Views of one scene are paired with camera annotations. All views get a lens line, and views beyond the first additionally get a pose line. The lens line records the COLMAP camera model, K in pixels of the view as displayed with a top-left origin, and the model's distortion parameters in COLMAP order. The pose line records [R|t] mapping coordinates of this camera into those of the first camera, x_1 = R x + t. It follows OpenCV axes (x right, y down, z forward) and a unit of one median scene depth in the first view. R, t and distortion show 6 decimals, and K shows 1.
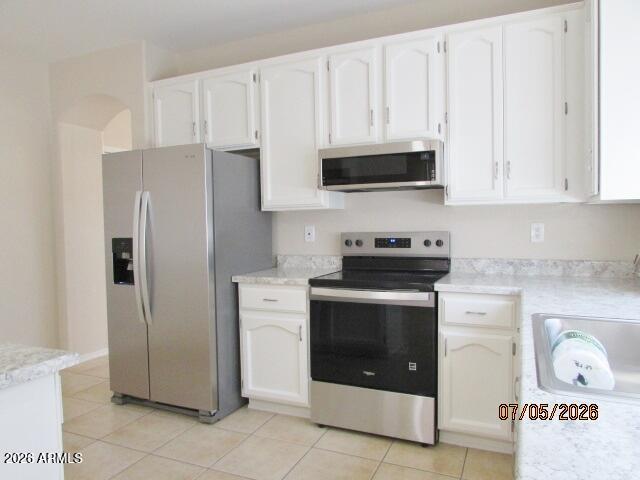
lens RADIAL K [[452.2, 0, 320.0], [0, 452.2, 240.0], [0, 0, 1]] dist [-0.026337, 0.001459]
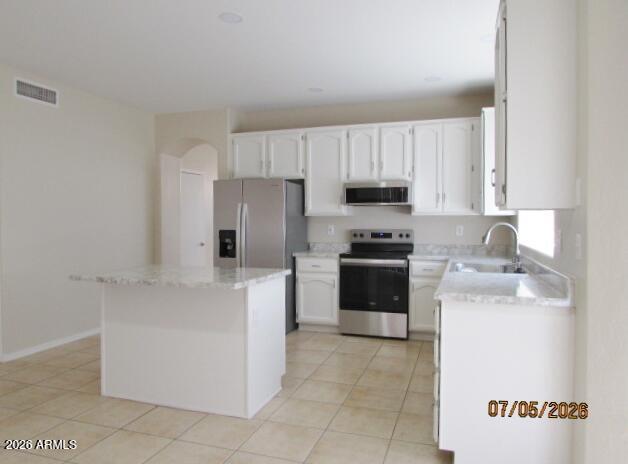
lens RADIAL K [[457.0, 0, 314.0], [0, 457.0, 232.0], [0, 0, 1]] dist [-0.010432, -0.005794]
pose [[0.994248, 0.014490, 0.106122, -0.312404], [-0.012586, 0.999748, -0.018591, 0.031831], [-0.106365, 0.017148, 0.994179, -0.803788]]
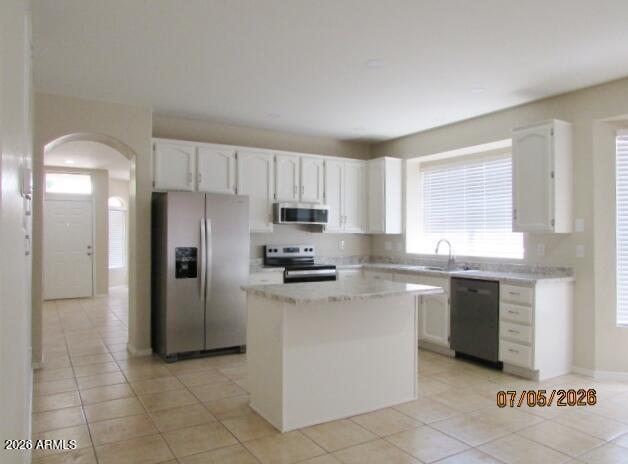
lens RADIAL K [[457.0, 0, 314.0], [0, 457.0, 232.0], [0, 0, 1]] dist [-0.010432, -0.005794]
pose [[0.568008, 0.026139, 0.822608, -1.556418], [0.023708, 0.998561, -0.048100, 0.027349], [-0.822681, 0.046824, 0.566571, -0.254505]]
